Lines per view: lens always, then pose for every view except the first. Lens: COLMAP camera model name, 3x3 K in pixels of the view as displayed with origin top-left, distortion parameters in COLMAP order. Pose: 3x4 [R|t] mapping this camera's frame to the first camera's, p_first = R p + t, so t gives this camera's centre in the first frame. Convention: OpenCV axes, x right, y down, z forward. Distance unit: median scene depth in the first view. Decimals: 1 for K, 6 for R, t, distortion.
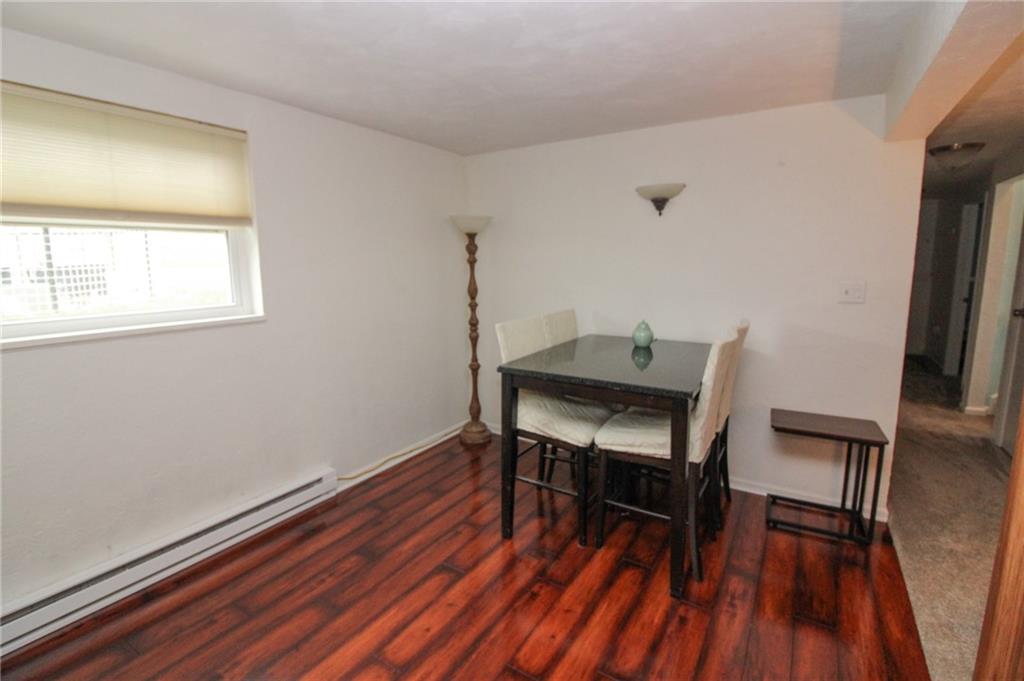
lens RADIAL K [[477.7, 0, 510.5], [0, 477.7, 333.8], [0, 0, 1]] dist [0.001442, -0.000035]
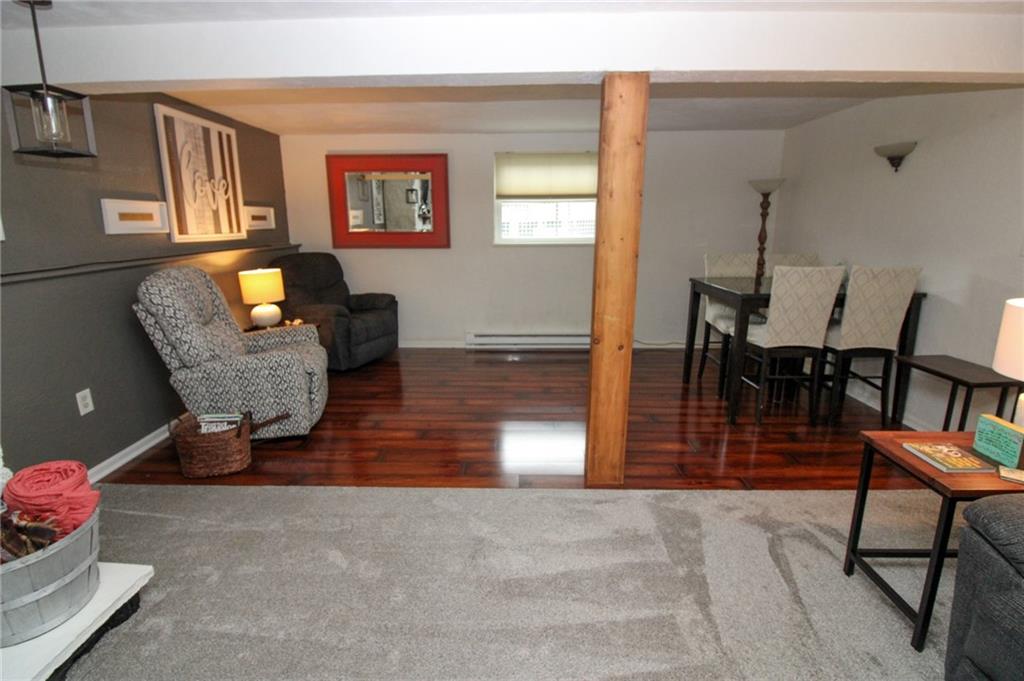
lens RADIAL K [[477.7, 0, 511.2], [0, 477.7, 336.9], [0, 0, 1]] dist [0.001442, -0.000035]
pose [[0.544555, 0.206111, -0.813006, 0.808940], [-0.128530, 0.978393, 0.161949, 0.062312], [0.828819, 0.016306, 0.559280, -0.354684]]
